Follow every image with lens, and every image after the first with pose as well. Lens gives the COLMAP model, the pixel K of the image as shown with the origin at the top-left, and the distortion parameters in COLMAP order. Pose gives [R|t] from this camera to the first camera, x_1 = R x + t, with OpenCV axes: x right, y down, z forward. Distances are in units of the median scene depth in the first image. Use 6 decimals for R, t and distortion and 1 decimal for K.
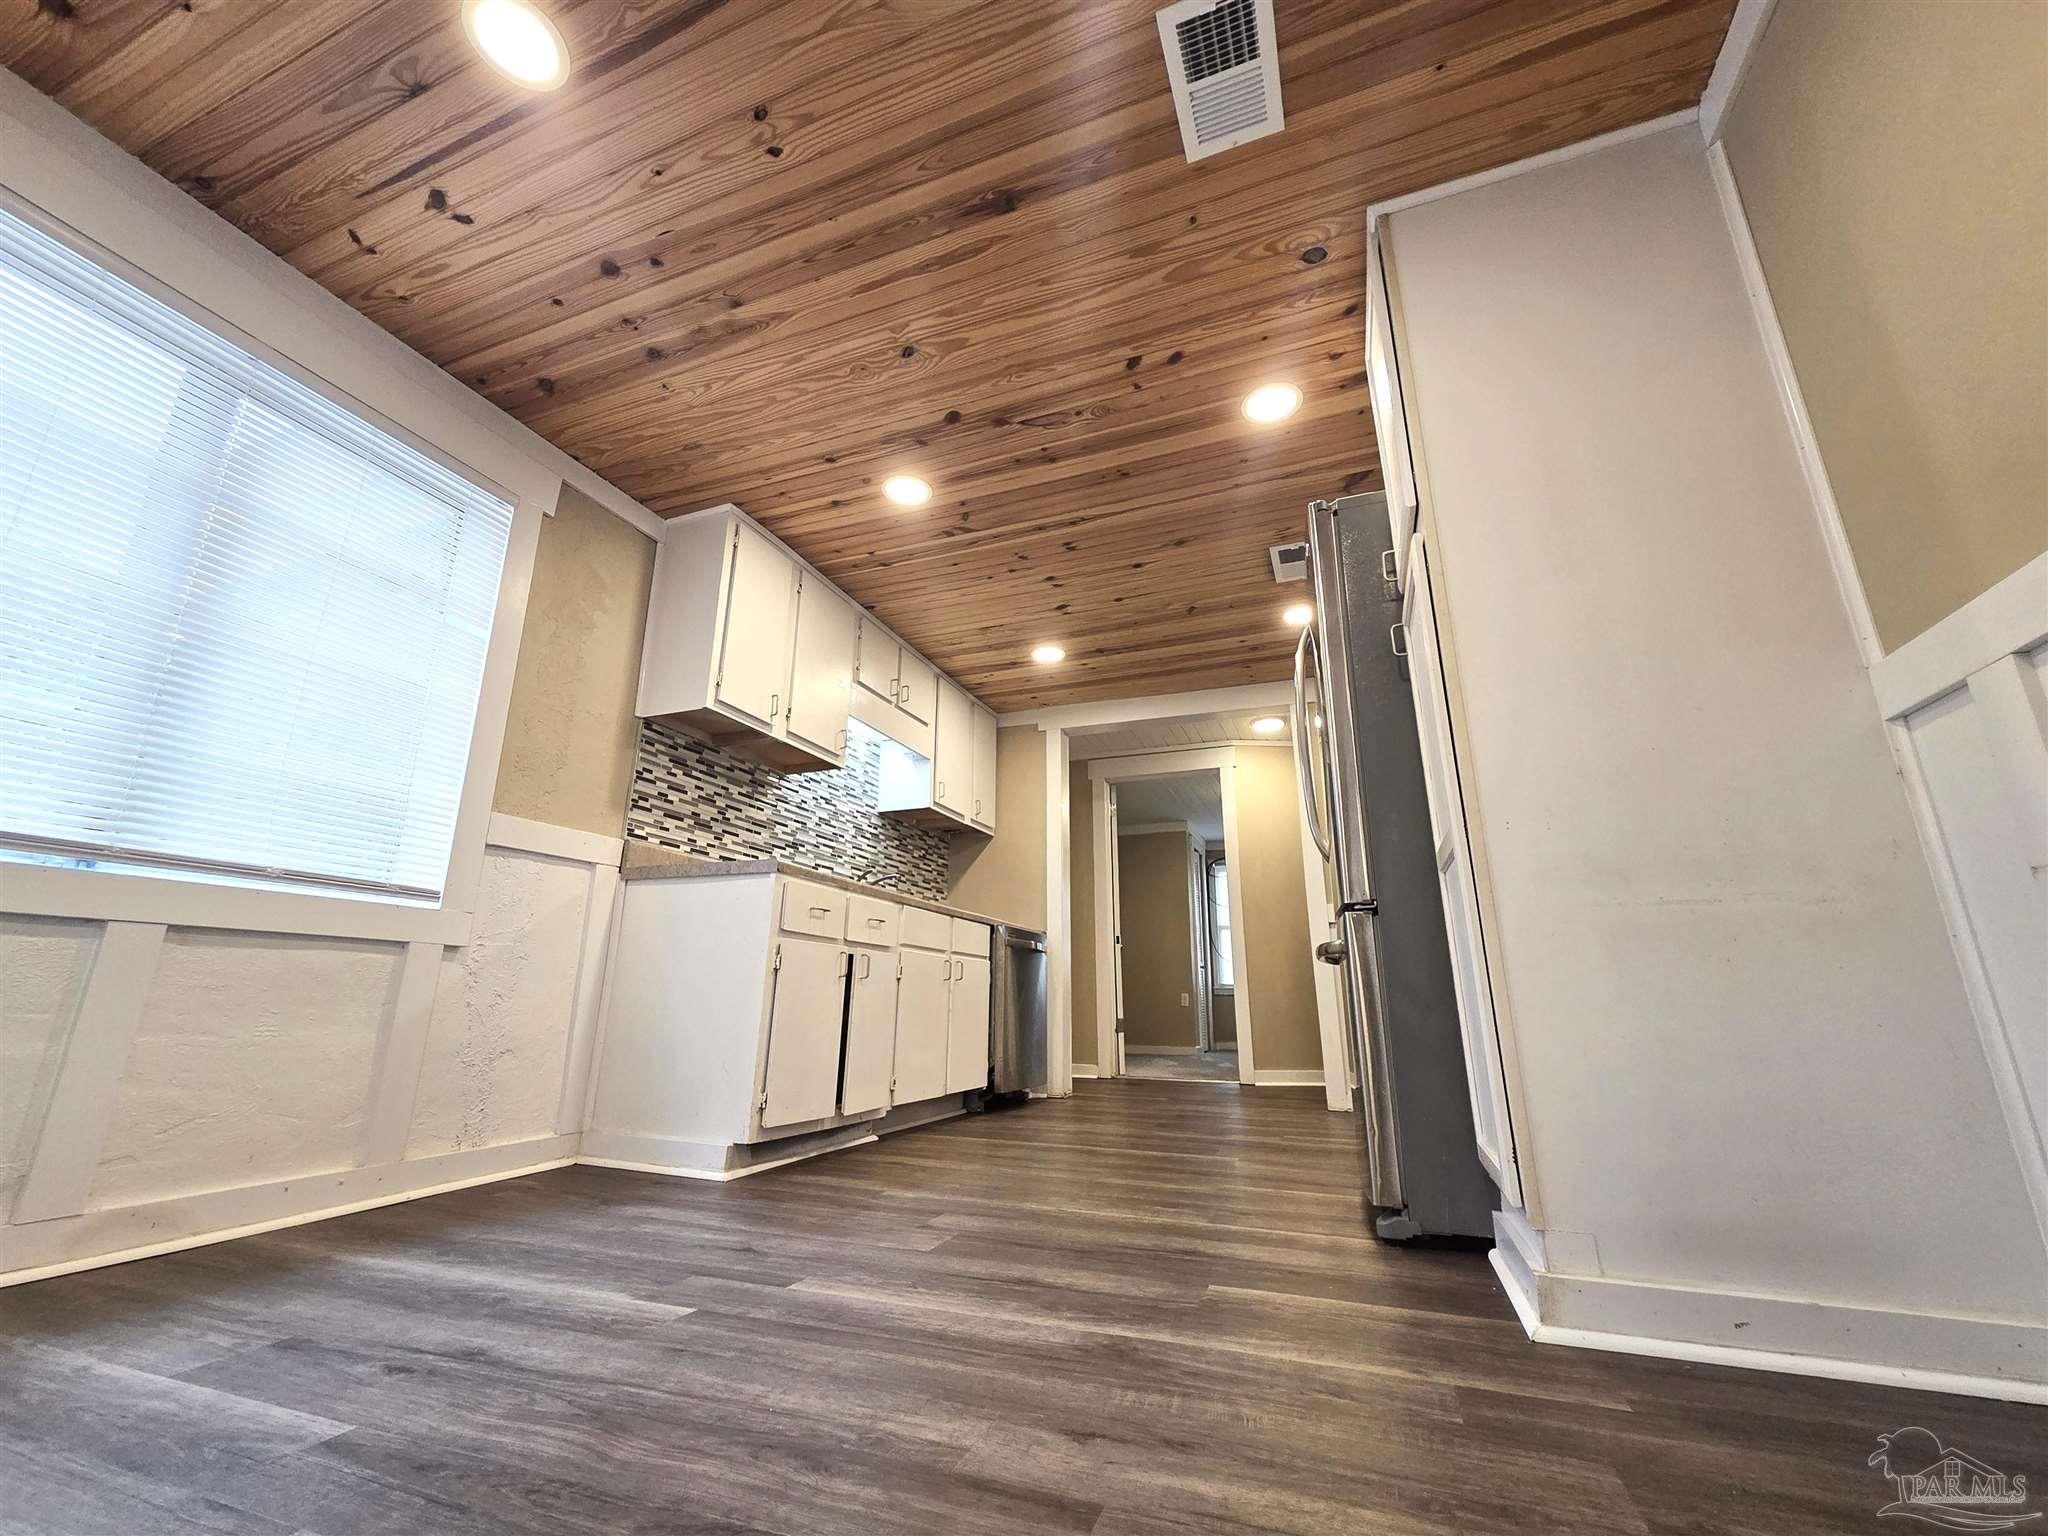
lens RADIAL K [[834.7, 0, 1023.6], [0, 834.7, 764.8], [0, 0, 1]] dist [0.003134, -0.000732]
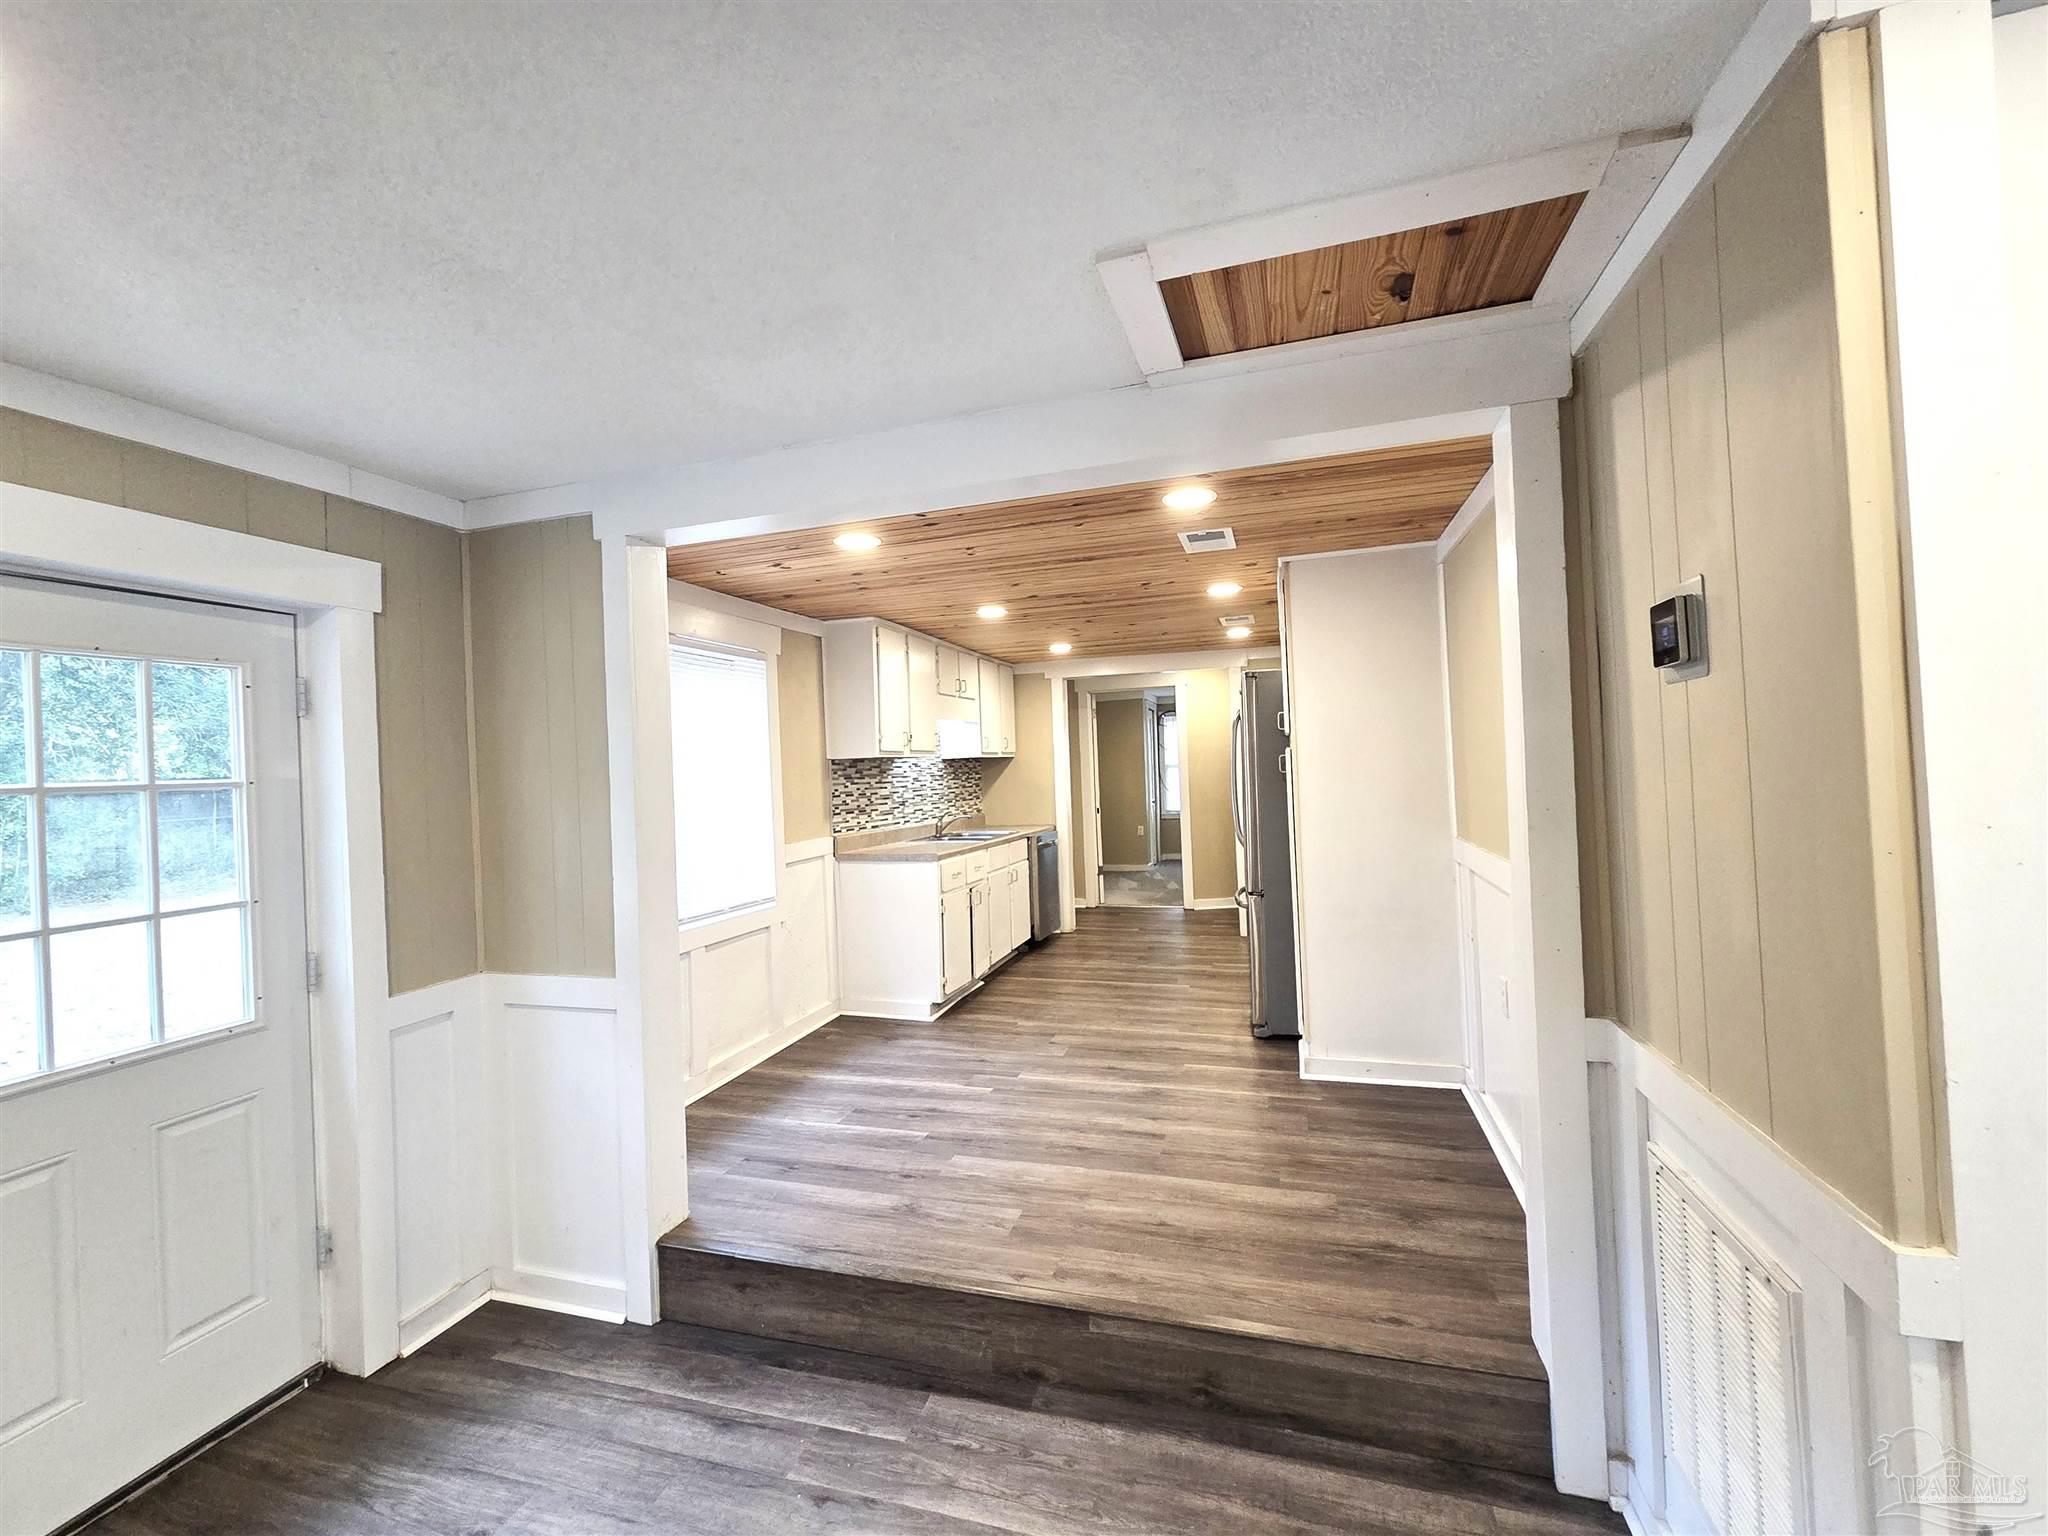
lens RADIAL K [[837.4, 0, 1024.0], [0, 837.4, 765.8], [0, 0, 1]] dist [0.003468, -0.000750]
pose [[0.996741, -0.043232, 0.068108, -0.183661], [0.023297, 0.962566, 0.270046, -0.437011], [-0.077233, -0.267579, 0.960436, -0.534332]]
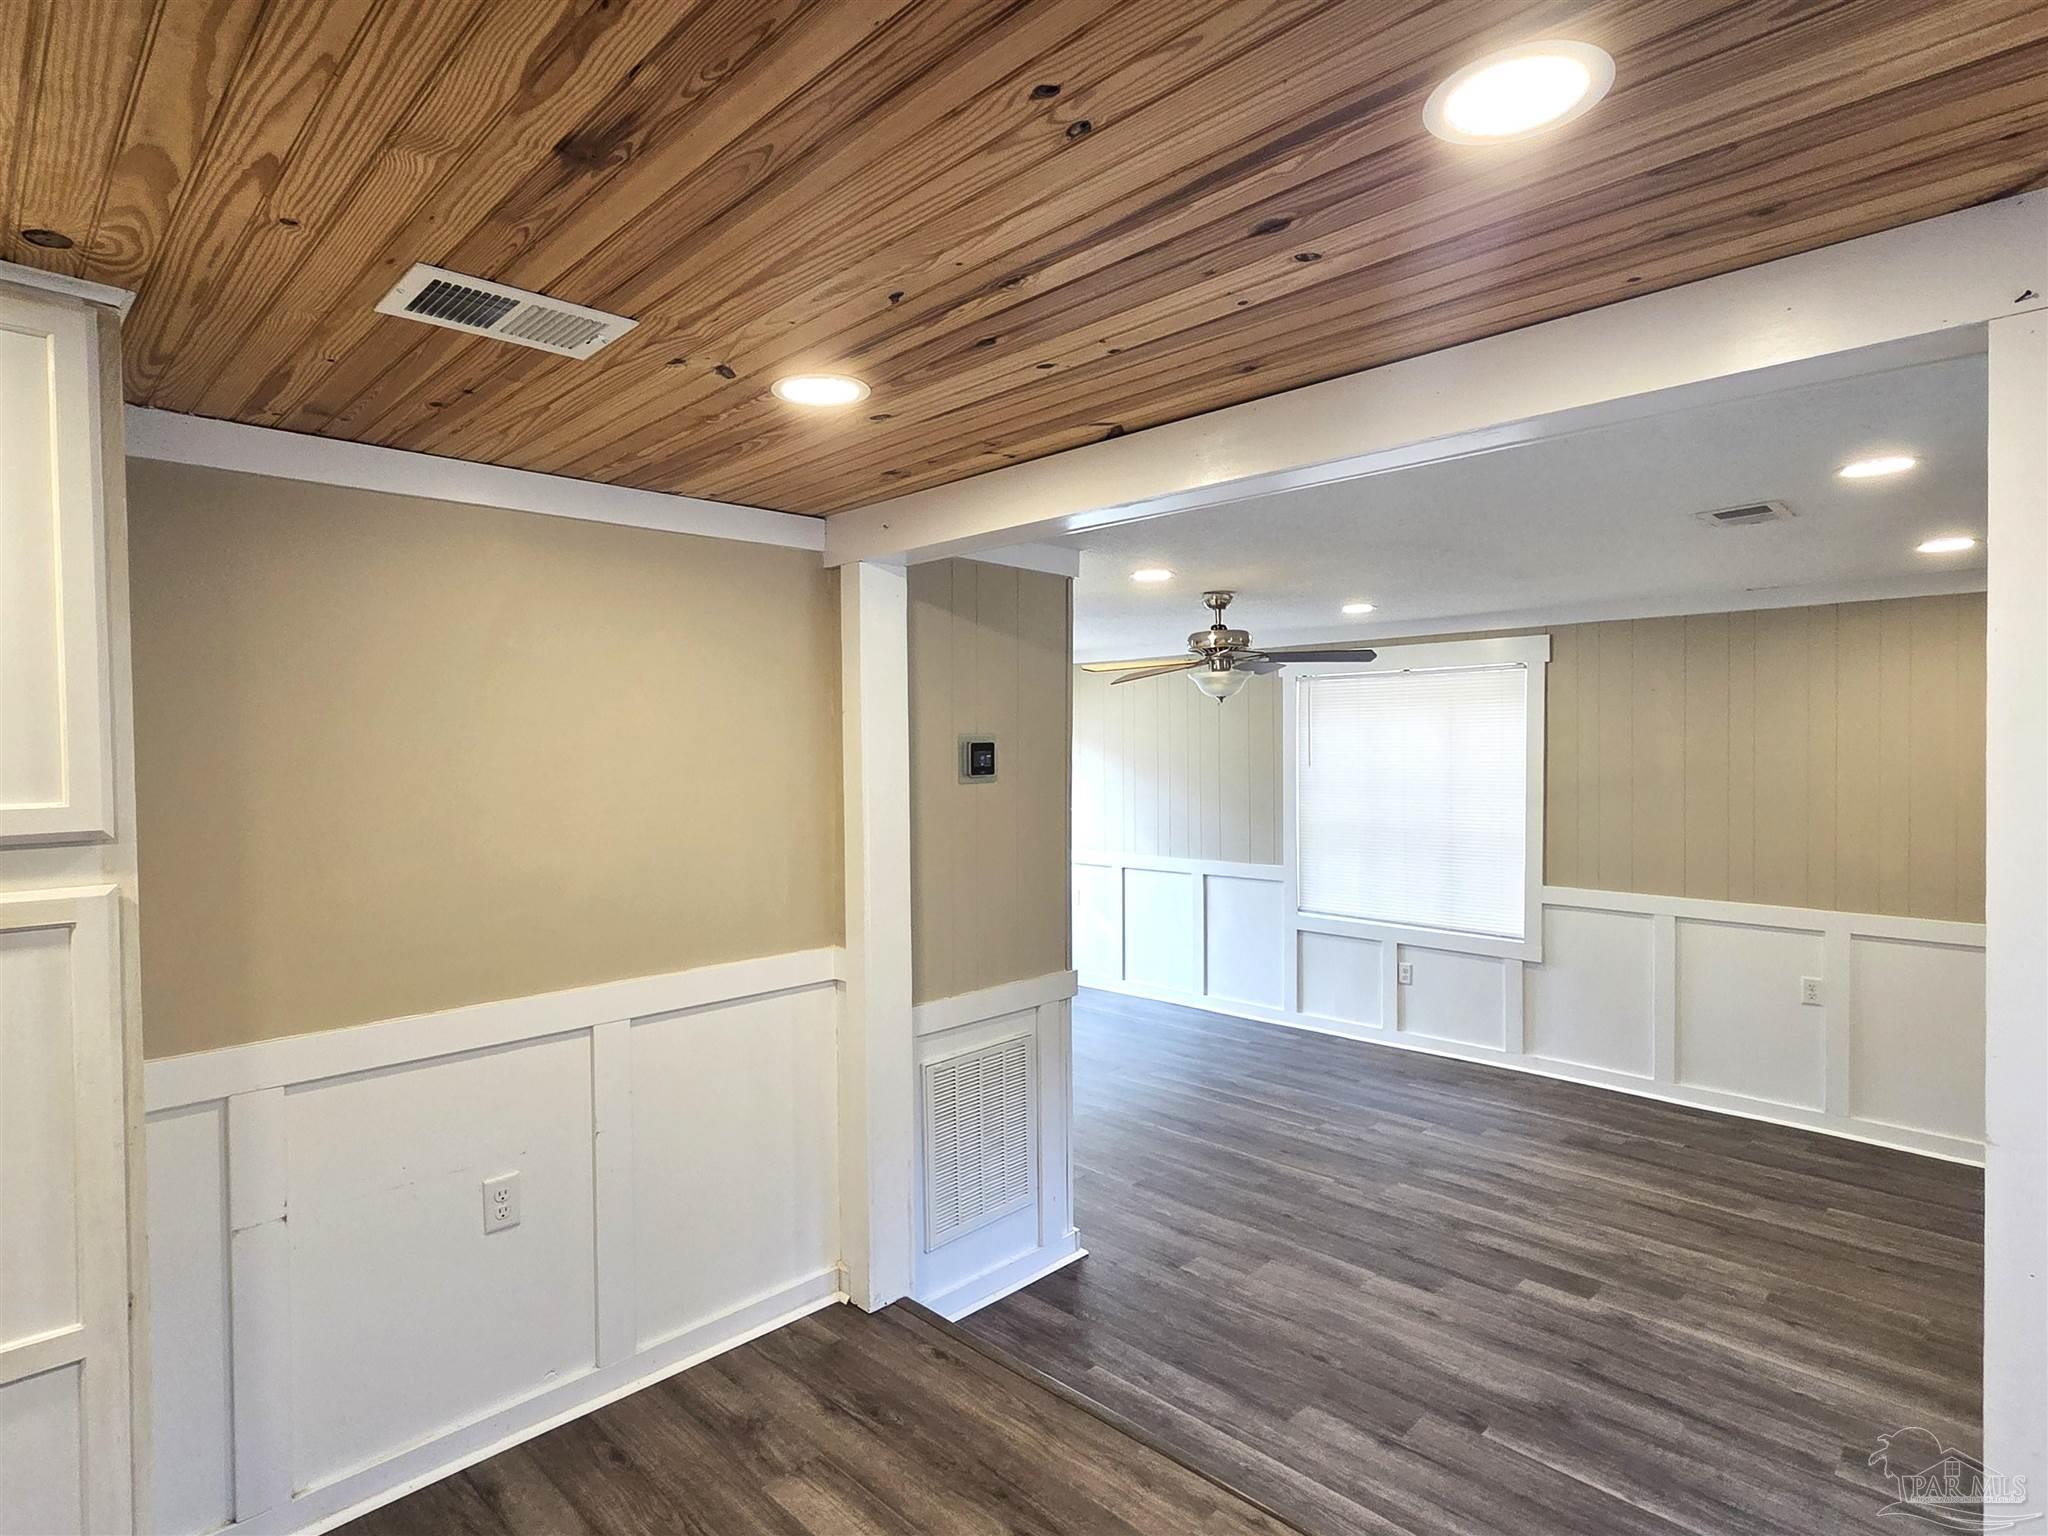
lens RADIAL K [[1080.2, 0, 1024.4], [0, 1080.2, 760.8], [0, 0, 1]] dist [0.001237, 0.000159]
pose [[-0.915323, -0.001396, 0.402717, -0.296279], [-0.104492, 0.966570, -0.234144, -0.129584], [-0.388927, -0.256398, -0.884870, 0.805866]]
